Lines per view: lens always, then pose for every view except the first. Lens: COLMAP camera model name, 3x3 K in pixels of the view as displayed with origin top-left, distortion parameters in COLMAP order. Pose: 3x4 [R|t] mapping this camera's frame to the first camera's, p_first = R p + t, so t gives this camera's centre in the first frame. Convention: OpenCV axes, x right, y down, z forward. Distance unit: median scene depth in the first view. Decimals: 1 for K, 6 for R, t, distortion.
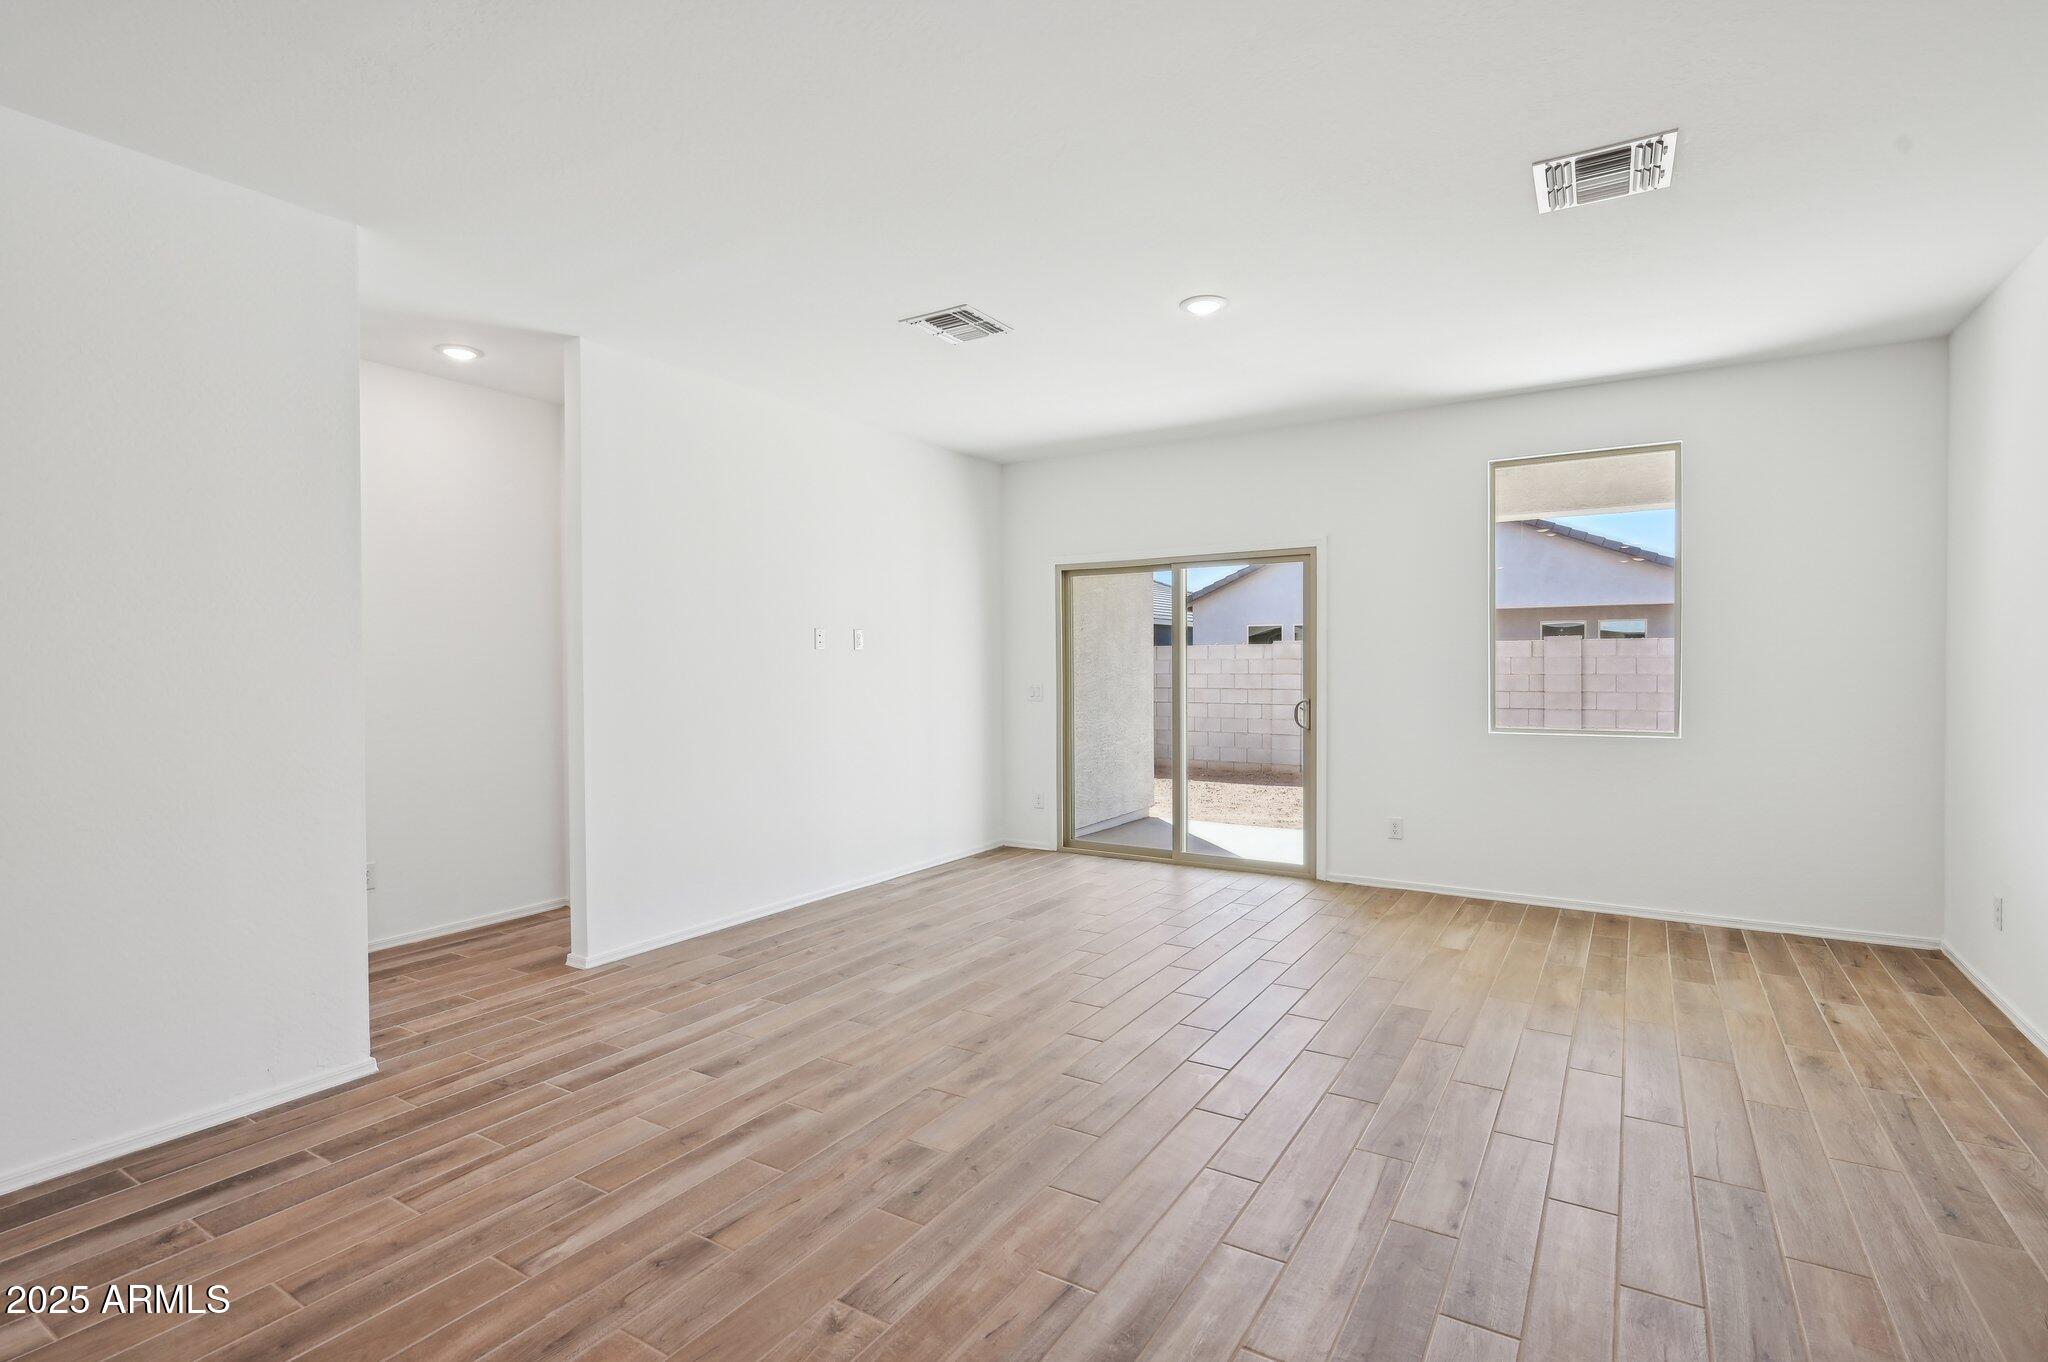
lens RADIAL K [[970.8, 0, 1021.1], [0, 970.8, 673.9], [0, 0, 1]] dist [0.001690, 0.000569]
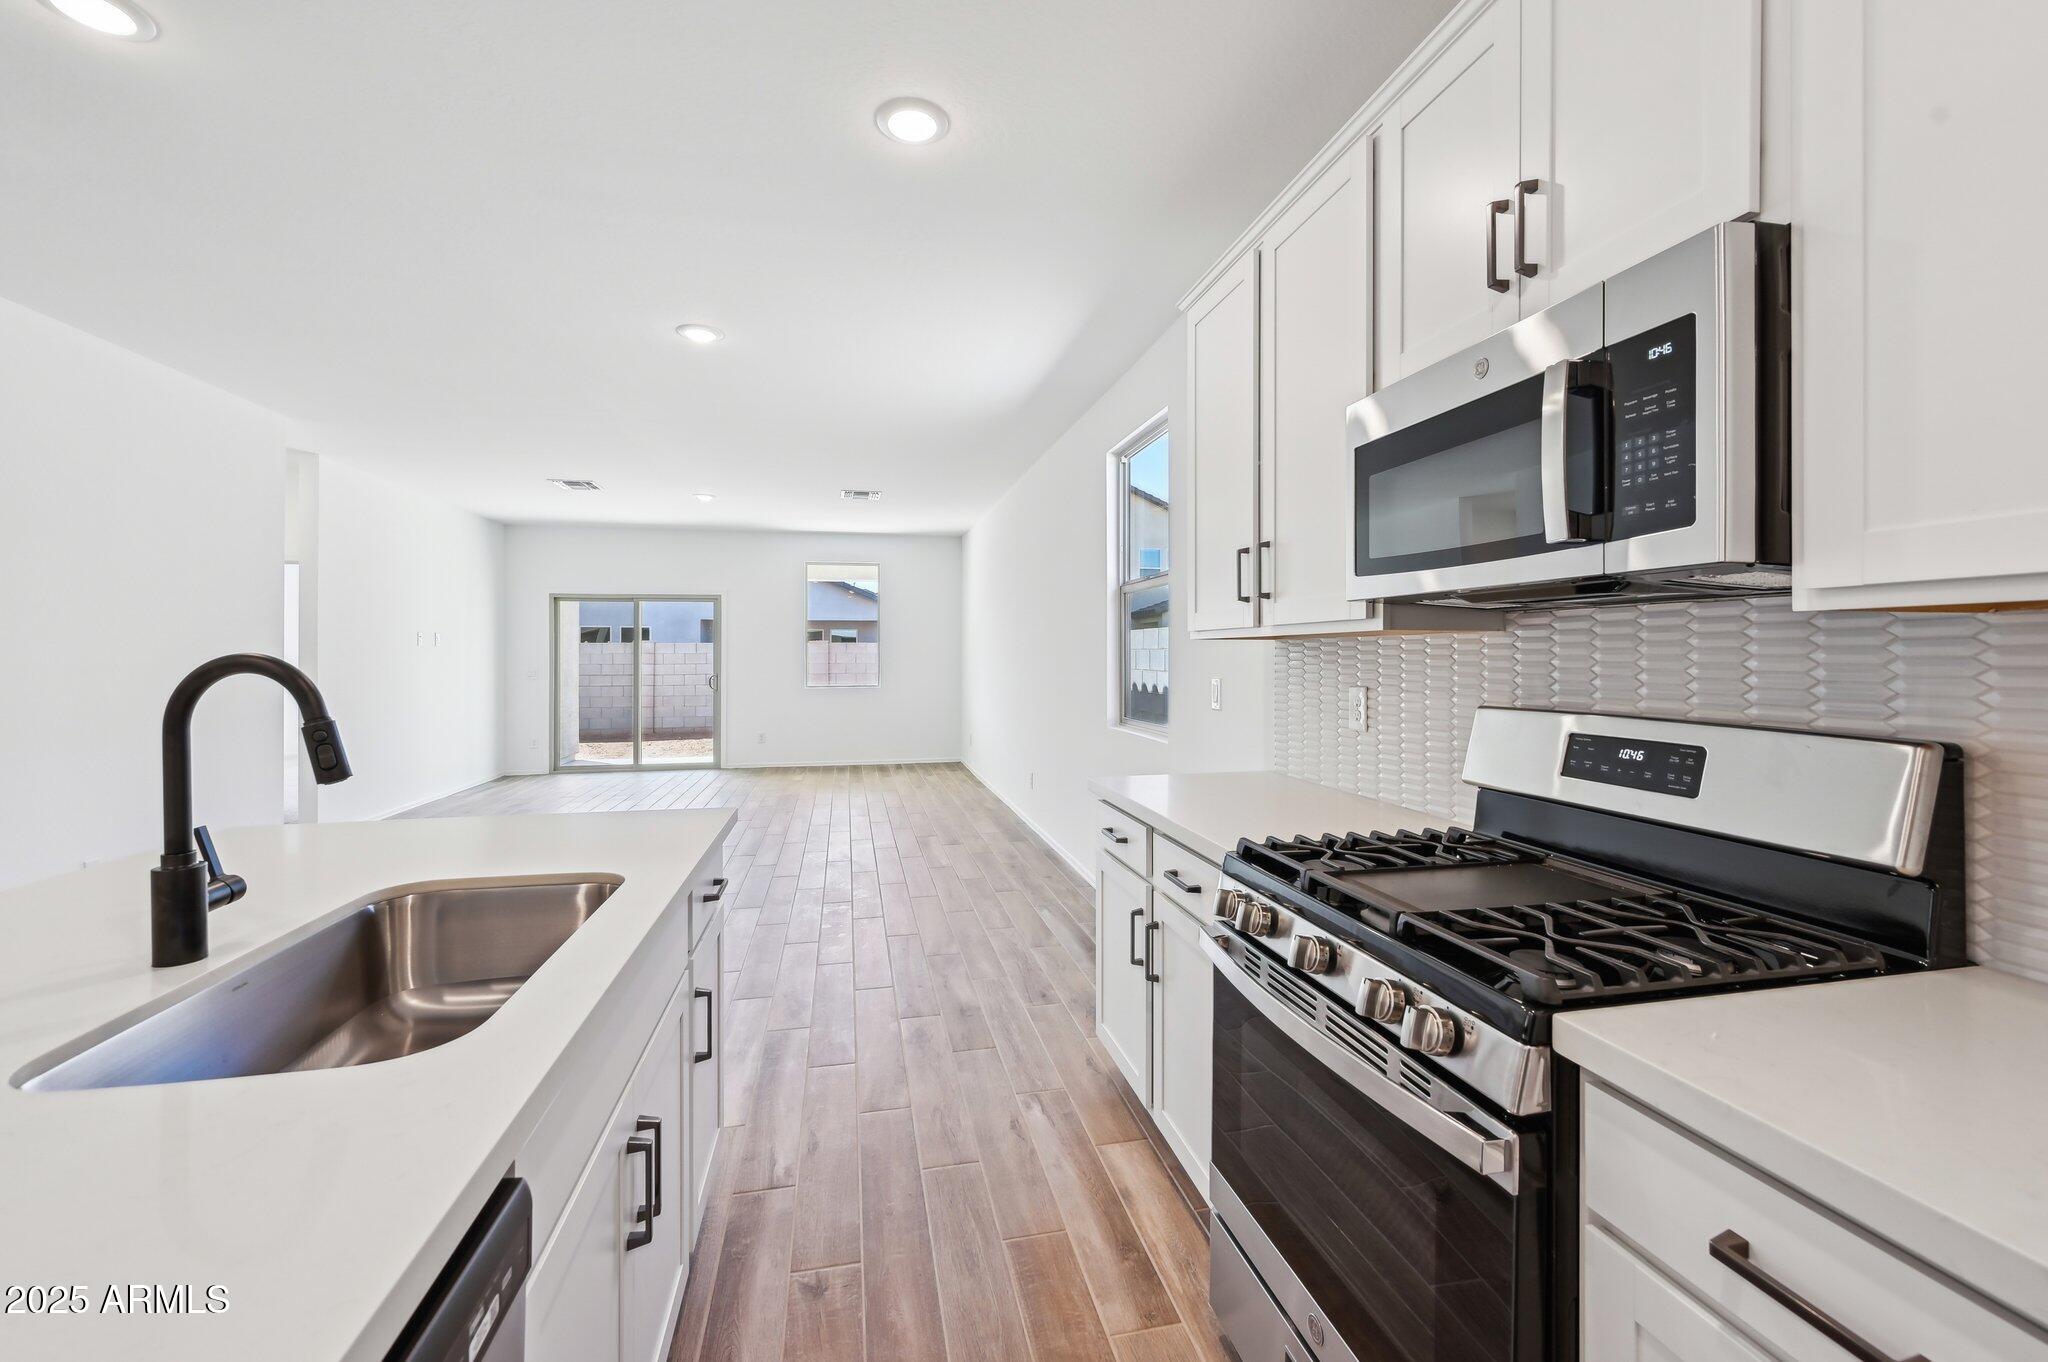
lens RADIAL K [[836.4, 0, 1023.5], [0, 836.4, 652.7], [0, 0, 1]] dist [-0.000883, -0.000318]
pose [[0.714579, 0.005486, 0.699533, -0.640605], [0.006263, 0.999879, -0.014239, 0.015971], [-0.699526, 0.014556, 0.714459, -0.905249]]
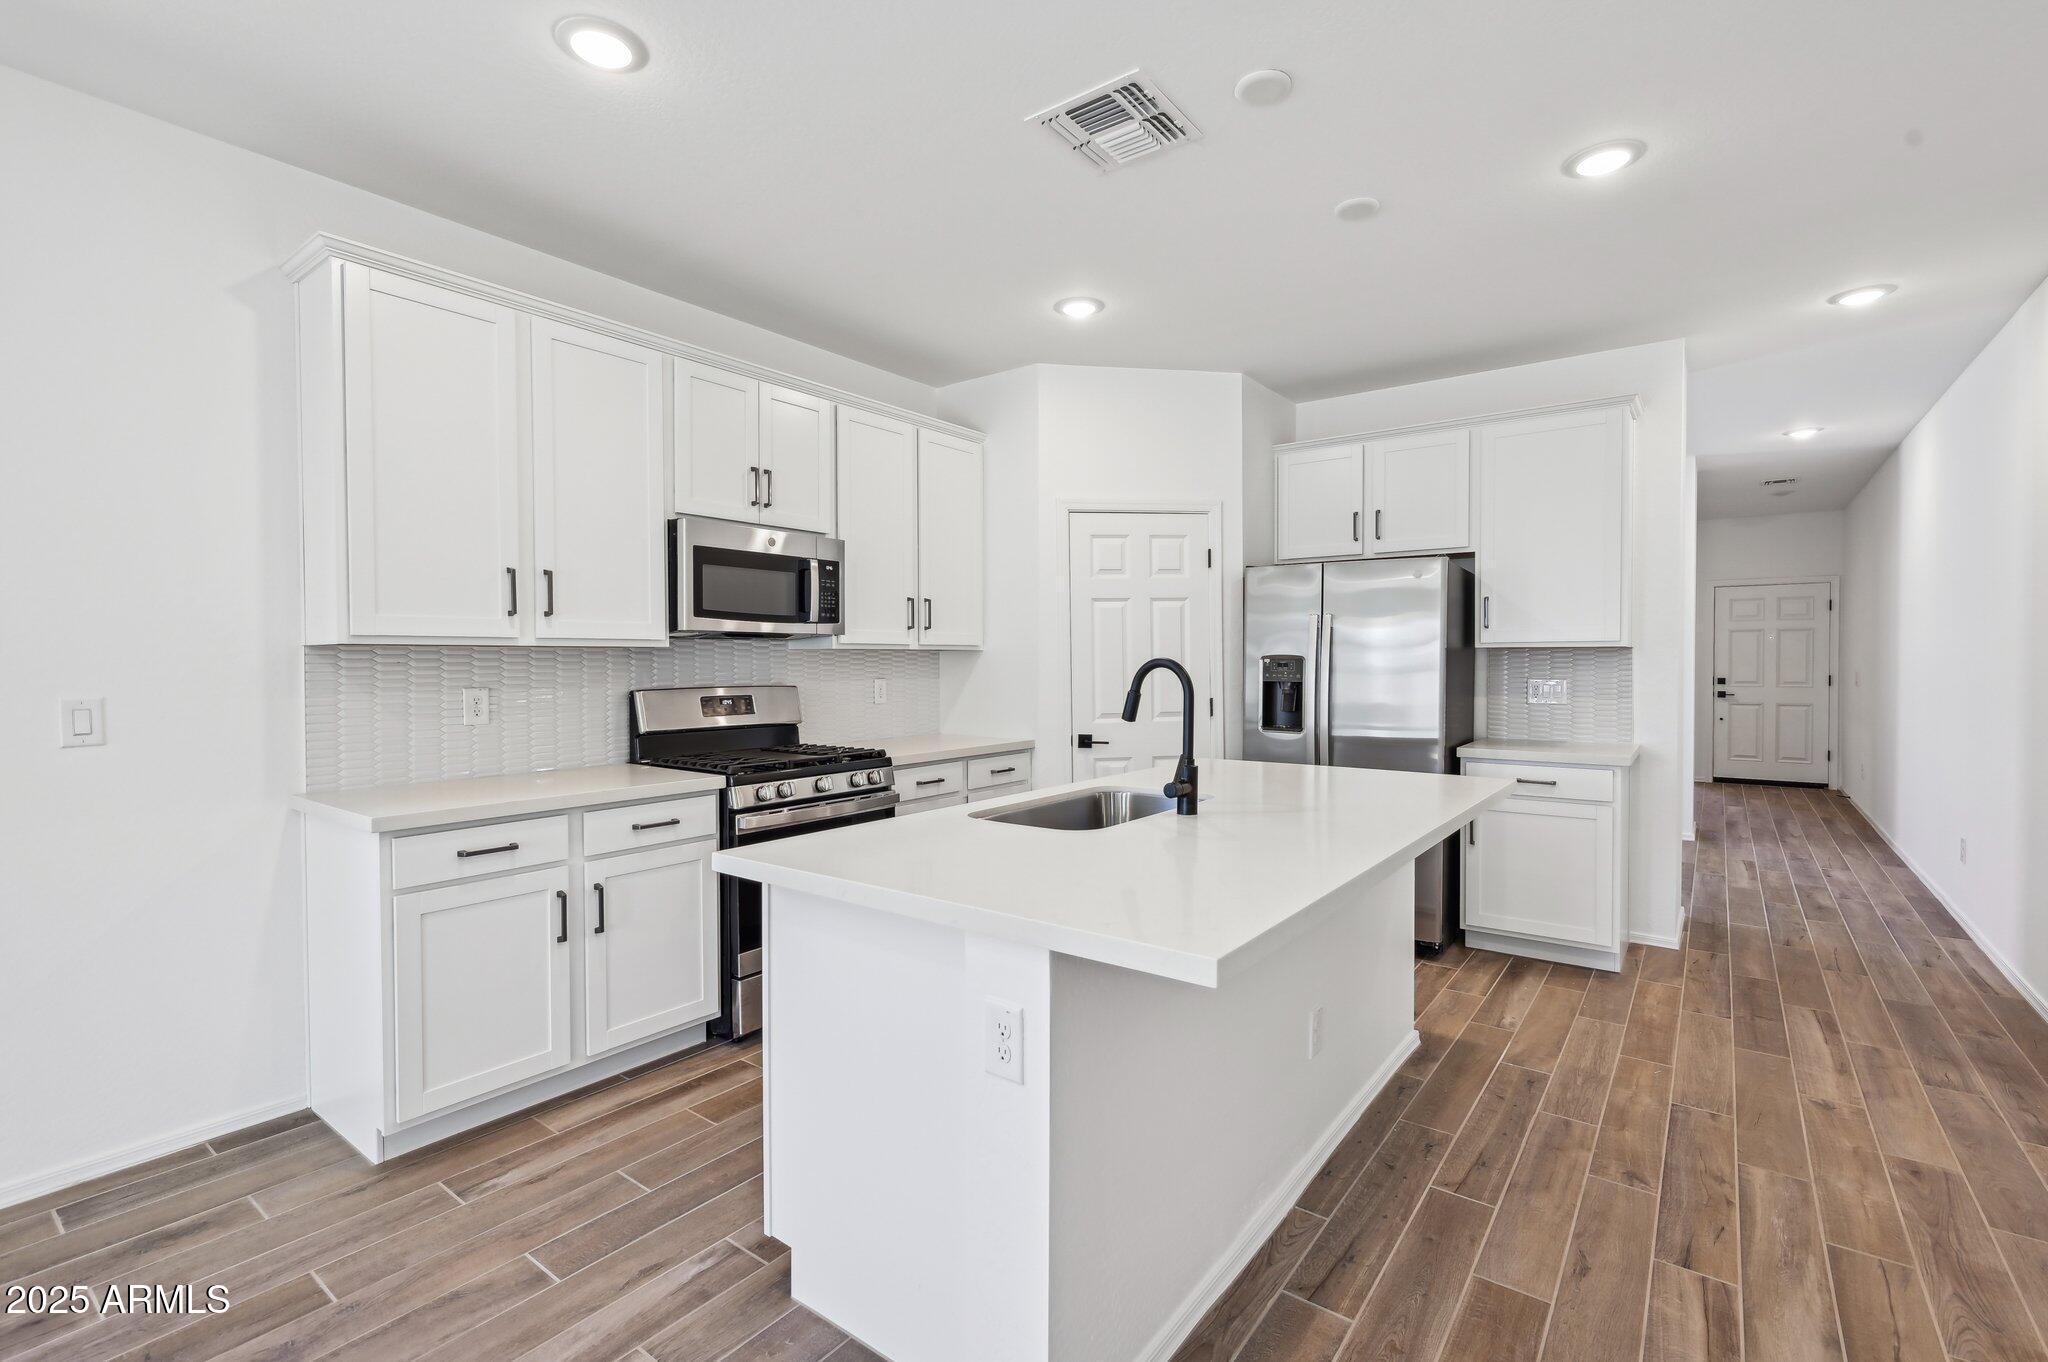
lens RADIAL K [[921.8, 0, 1025.2], [0, 921.8, 674.2], [0, 0, 1]] dist [0.001792, 0.000477]
pose [[-0.996840, 0.006535, 0.079164, -0.589632], [0.008710, 0.999593, 0.027161, 0.003945], [-0.078954, 0.027764, -0.996492, 0.096618]]
